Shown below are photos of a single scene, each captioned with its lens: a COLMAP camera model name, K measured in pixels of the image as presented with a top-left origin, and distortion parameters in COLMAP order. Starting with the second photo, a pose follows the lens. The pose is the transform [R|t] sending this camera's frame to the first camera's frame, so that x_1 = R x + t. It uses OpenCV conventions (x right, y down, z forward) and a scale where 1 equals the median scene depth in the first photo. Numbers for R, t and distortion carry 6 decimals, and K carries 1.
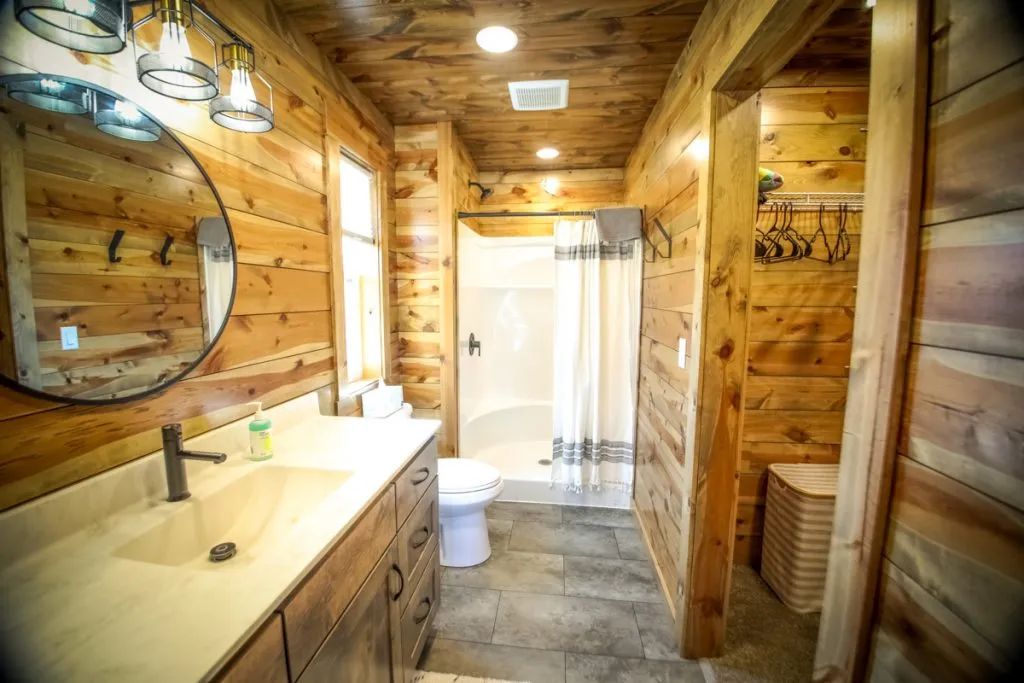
lens RADIAL K [[397.2, 0, 513.7], [0, 397.2, 338.5], [0, 0, 1]] dist [-0.056806, 0.002440]
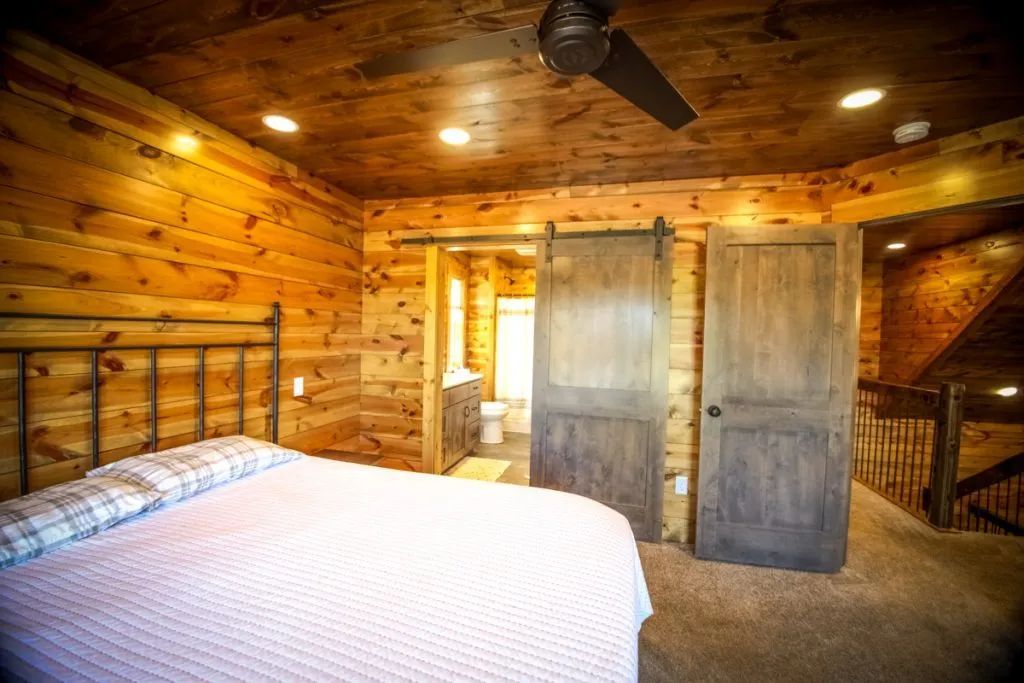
lens RADIAL K [[397.2, 0, 510.9], [0, 397.2, 342.6], [0, 0, 1]] dist [-0.056806, 0.002440]
pose [[0.989454, 0.028983, -0.141921, 0.264834], [-0.040313, 0.996168, -0.077622, 0.123425], [0.139128, 0.082525, 0.986830, -1.193688]]
